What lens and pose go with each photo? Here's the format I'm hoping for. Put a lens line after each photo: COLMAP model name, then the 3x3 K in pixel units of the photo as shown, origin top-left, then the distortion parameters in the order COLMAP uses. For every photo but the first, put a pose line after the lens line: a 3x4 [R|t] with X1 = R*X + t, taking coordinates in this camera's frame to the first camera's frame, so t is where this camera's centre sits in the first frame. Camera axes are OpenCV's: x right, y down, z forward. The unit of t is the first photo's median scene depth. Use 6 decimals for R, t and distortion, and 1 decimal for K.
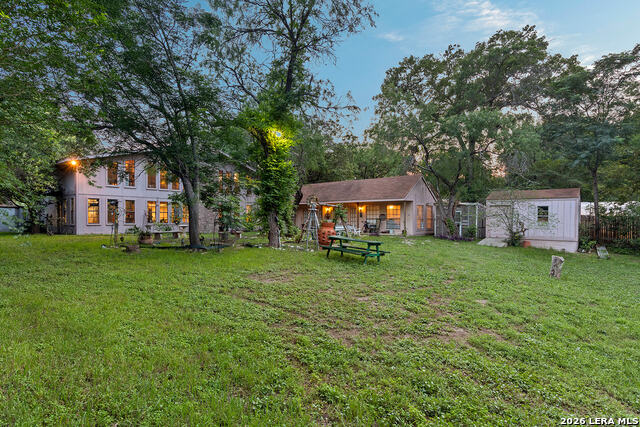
lens RADIAL K [[353.0, 0, 317.5], [0, 353.0, 228.0], [0, 0, 1]] dist [0.000091, -0.000843]
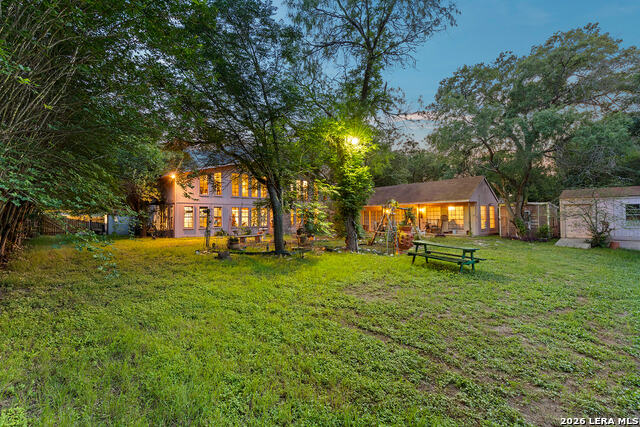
lens RADIAL K [[297.2, 0, 318.6], [0, 297.2, 215.8], [0, 0, 1]] dist [0.003707, 0.000277]
pose [[0.988565, -0.016336, -0.149909, -0.077173], [0.011301, 0.999345, -0.034381, -0.016764], [0.150372, 0.032294, 0.988102, 0.115913]]
